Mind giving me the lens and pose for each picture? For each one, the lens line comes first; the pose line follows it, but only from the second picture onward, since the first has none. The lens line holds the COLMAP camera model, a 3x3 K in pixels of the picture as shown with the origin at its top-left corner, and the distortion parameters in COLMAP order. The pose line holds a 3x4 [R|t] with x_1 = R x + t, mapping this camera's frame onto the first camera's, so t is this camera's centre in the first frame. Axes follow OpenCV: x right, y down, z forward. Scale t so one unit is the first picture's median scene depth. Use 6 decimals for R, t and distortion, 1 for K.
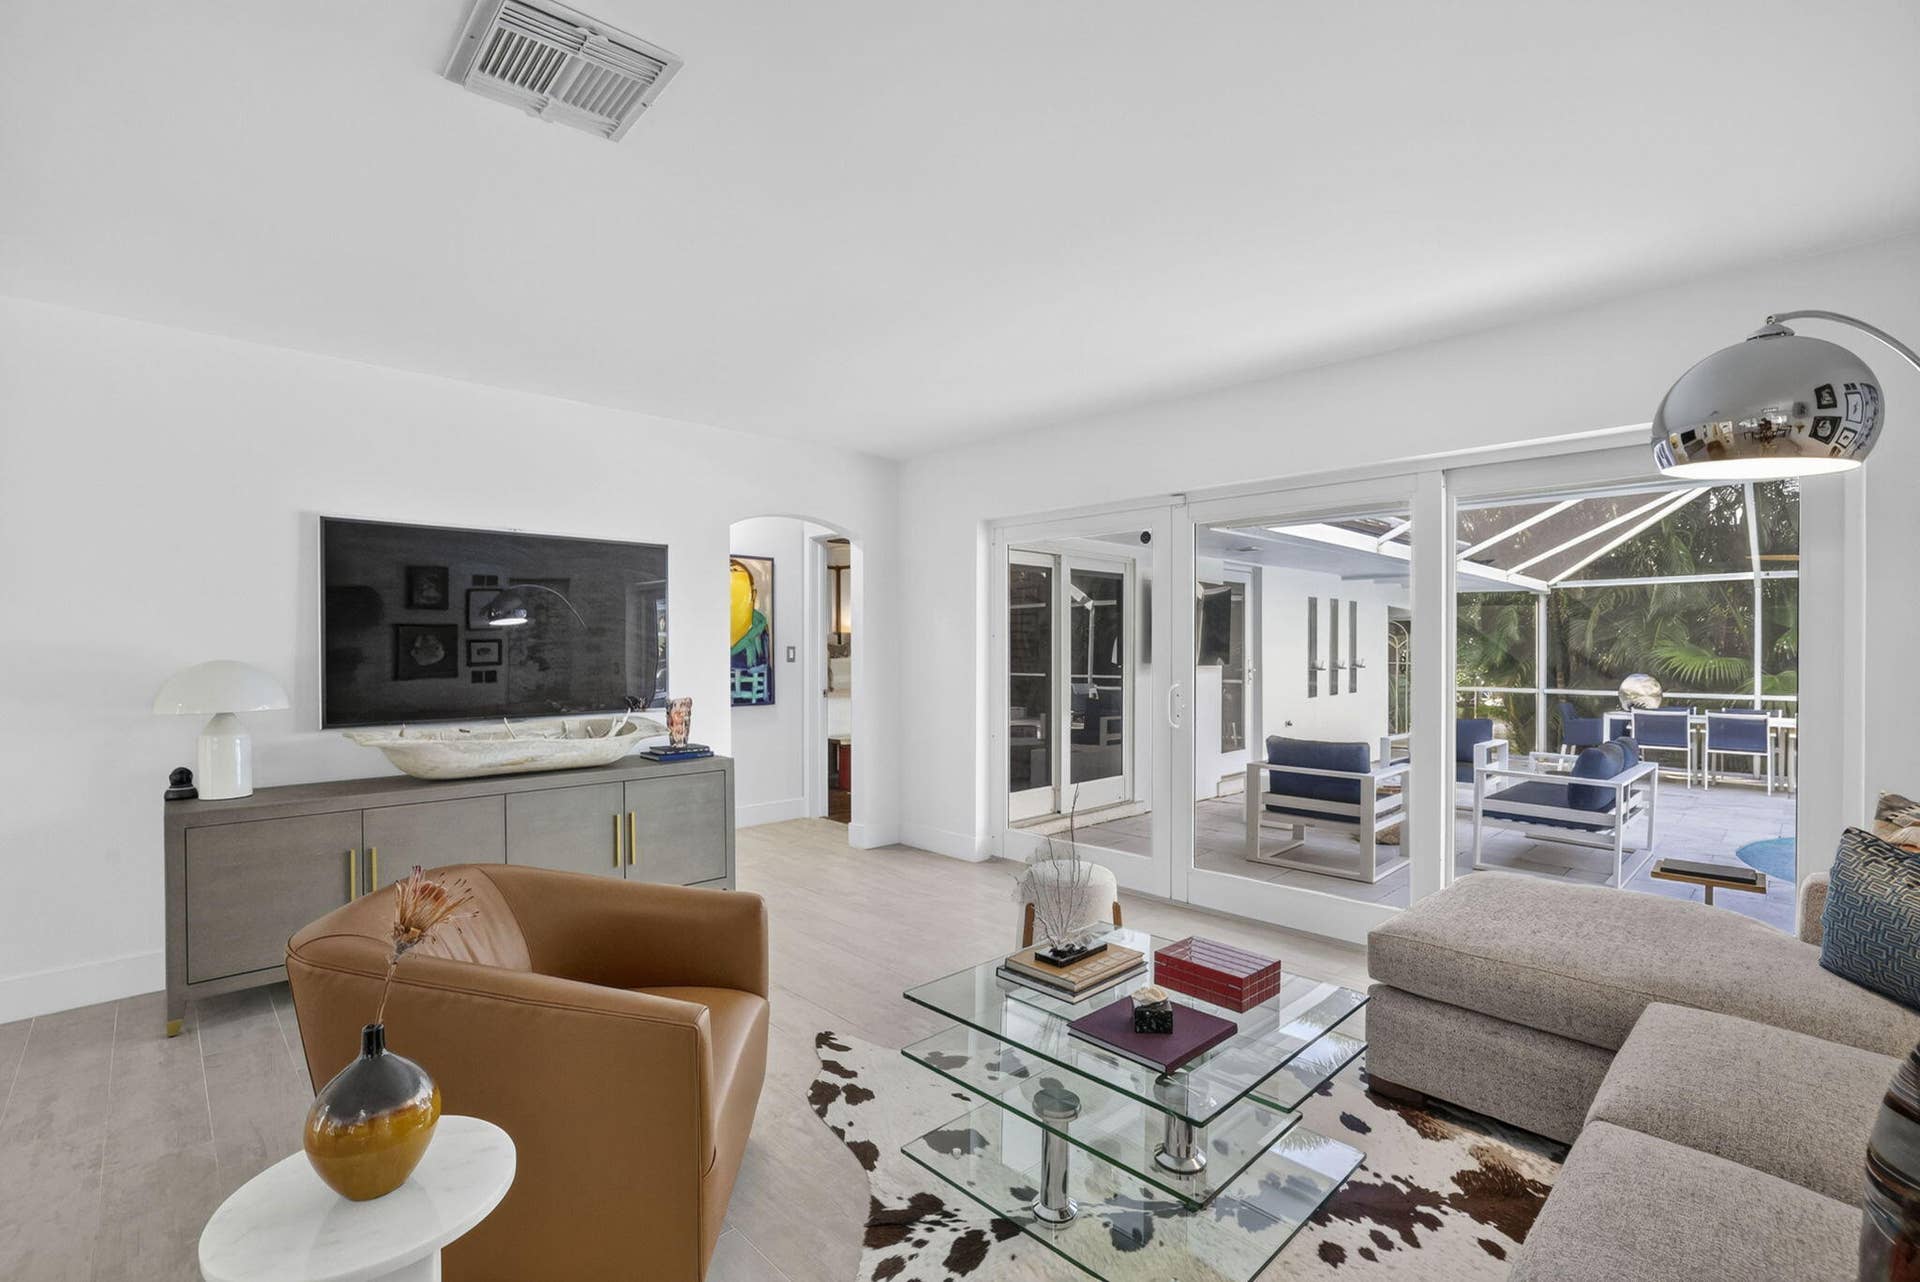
lens RADIAL K [[832.0, 0, 951.9], [0, 832.0, 640.8], [0, 0, 1]] dist [-0.017067, -0.000310]
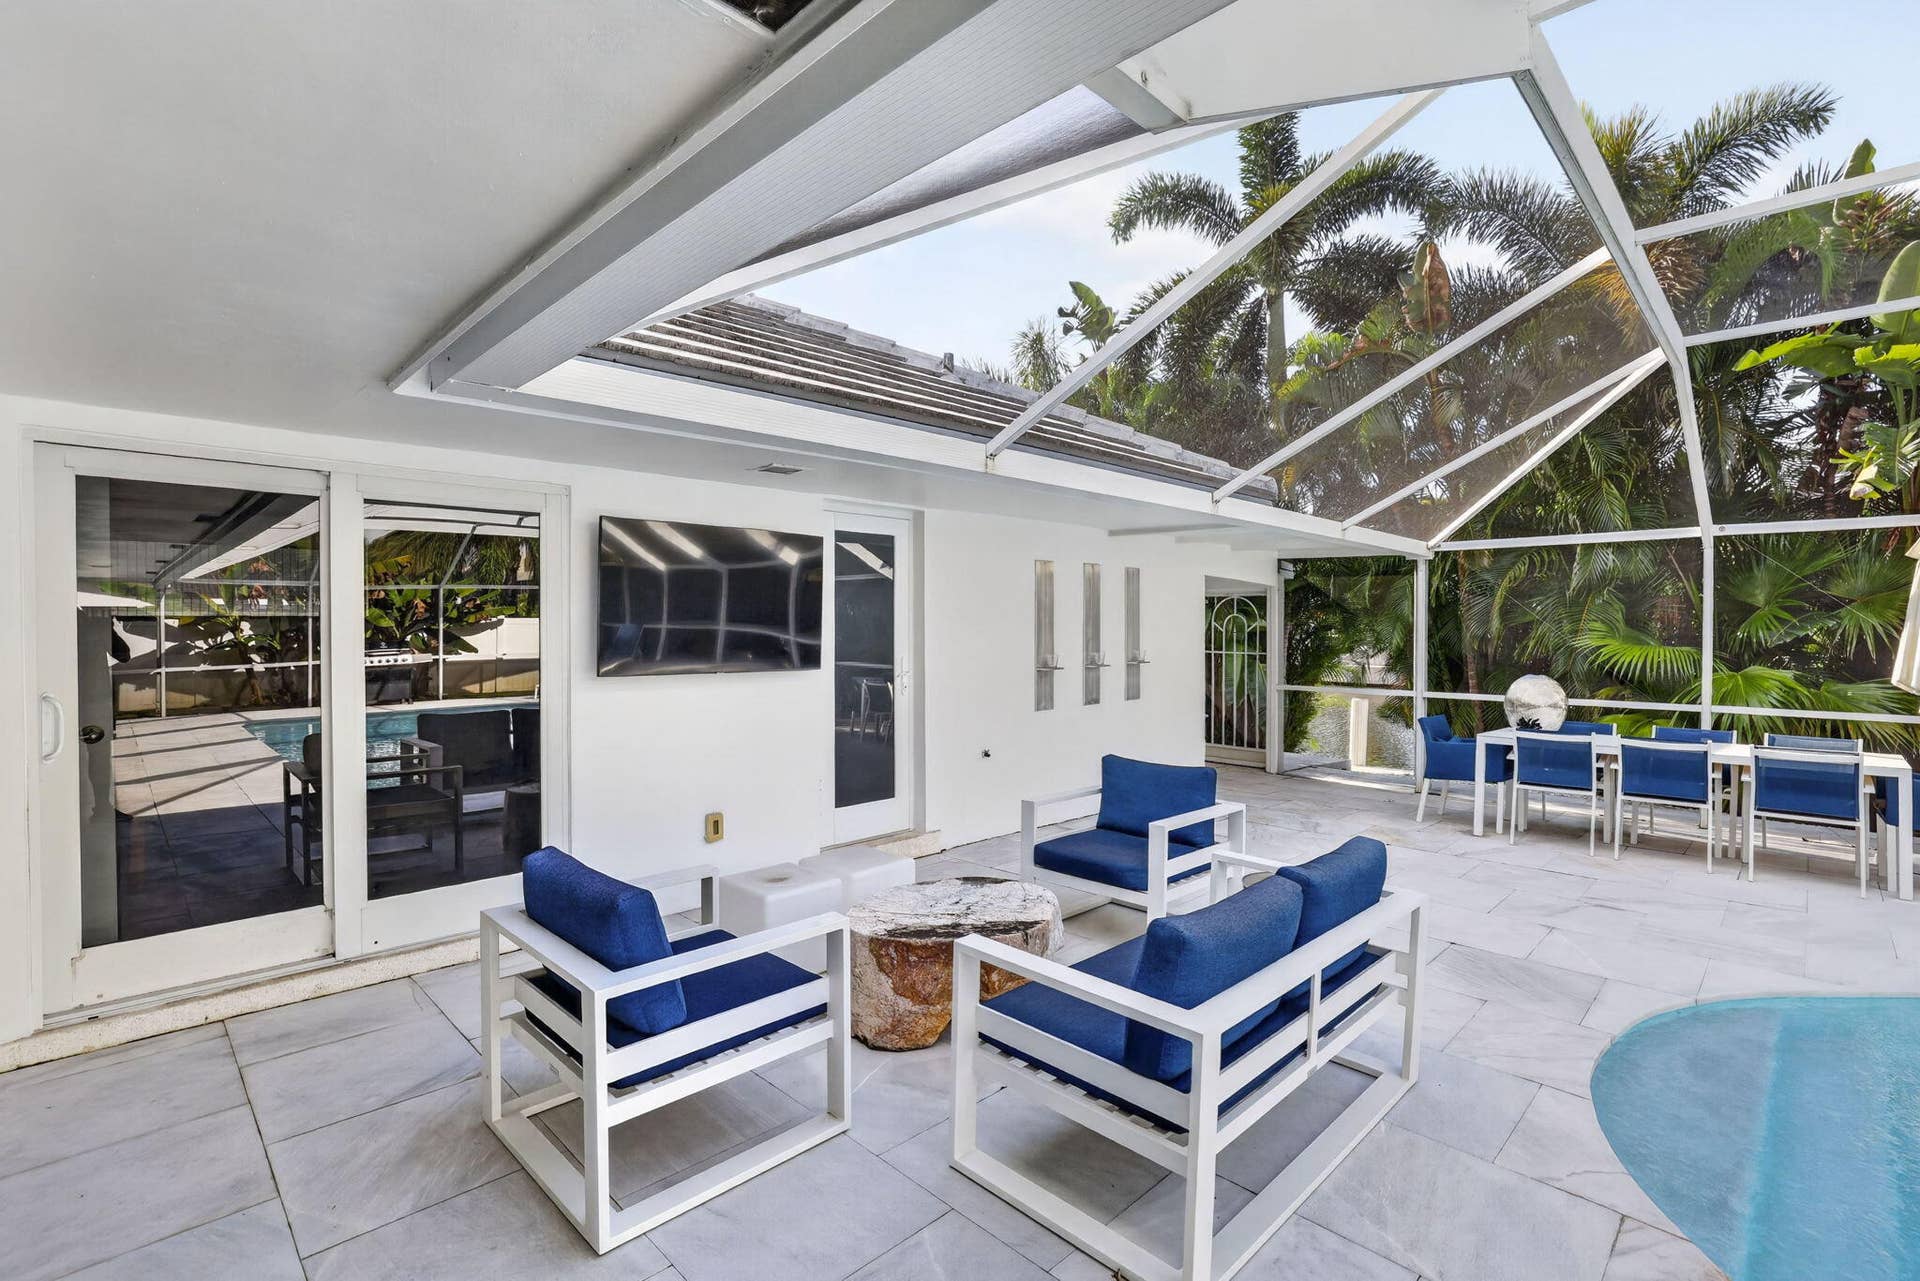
lens RADIAL K [[851.2, 0, 961.3], [0, 851.2, 622.4], [0, 0, 1]] dist [-0.022763, 0.002746]
pose [[0.999839, 0.002012, 0.017804, 0.347781], [-0.002128, 0.999977, 0.006502, -0.006308], [-0.017791, -0.006539, 0.999820, 0.309939]]
